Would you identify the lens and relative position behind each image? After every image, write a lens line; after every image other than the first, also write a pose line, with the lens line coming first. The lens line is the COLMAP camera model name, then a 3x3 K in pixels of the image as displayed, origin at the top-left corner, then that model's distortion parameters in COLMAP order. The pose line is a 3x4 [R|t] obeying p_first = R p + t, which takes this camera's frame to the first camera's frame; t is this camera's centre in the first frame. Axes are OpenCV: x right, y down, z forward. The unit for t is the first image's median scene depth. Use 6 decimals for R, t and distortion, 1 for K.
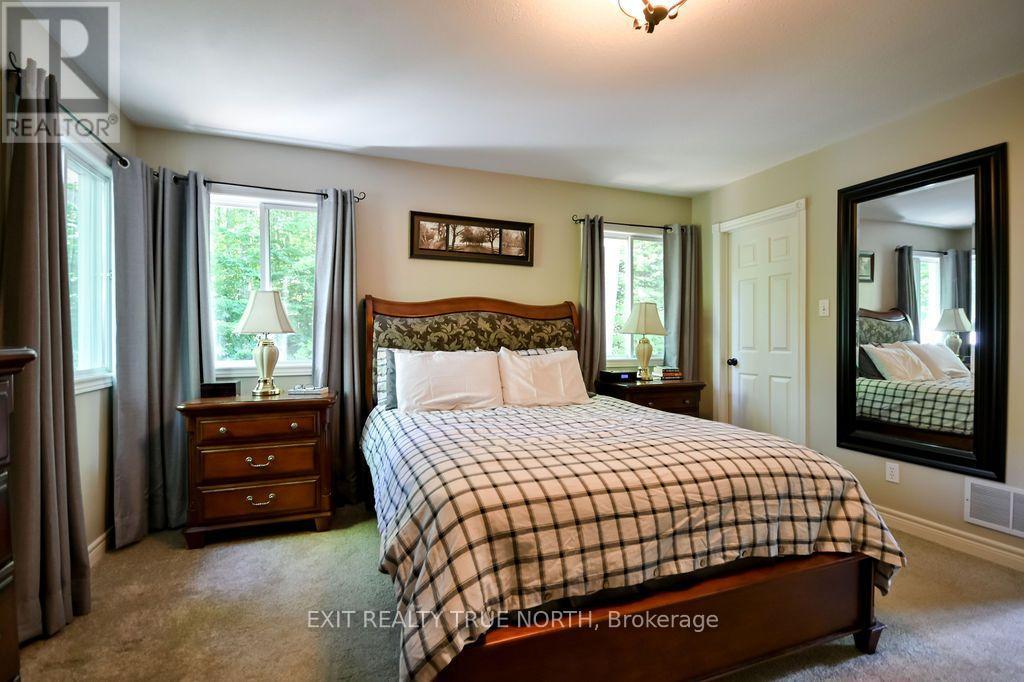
lens RADIAL K [[466.5, 0, 509.9], [0, 466.5, 339.8], [0, 0, 1]] dist [0.000838, -0.004615]
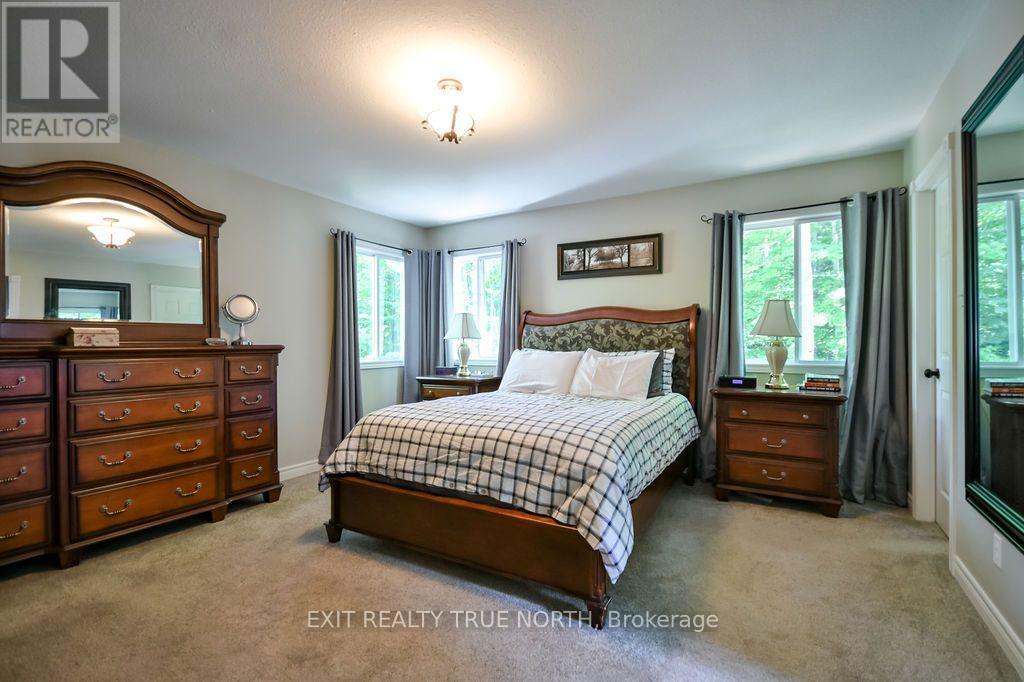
lens RADIAL K [[466.5, 0, 512.9], [0, 466.5, 343.5], [0, 0, 1]] dist [0.000838, -0.004615]
pose [[0.631395, 0.000203, -0.775461, 0.724986], [0.001675, 0.999997, 0.001625, 0.000502], [0.775460, -0.002325, 0.631393, 0.072330]]
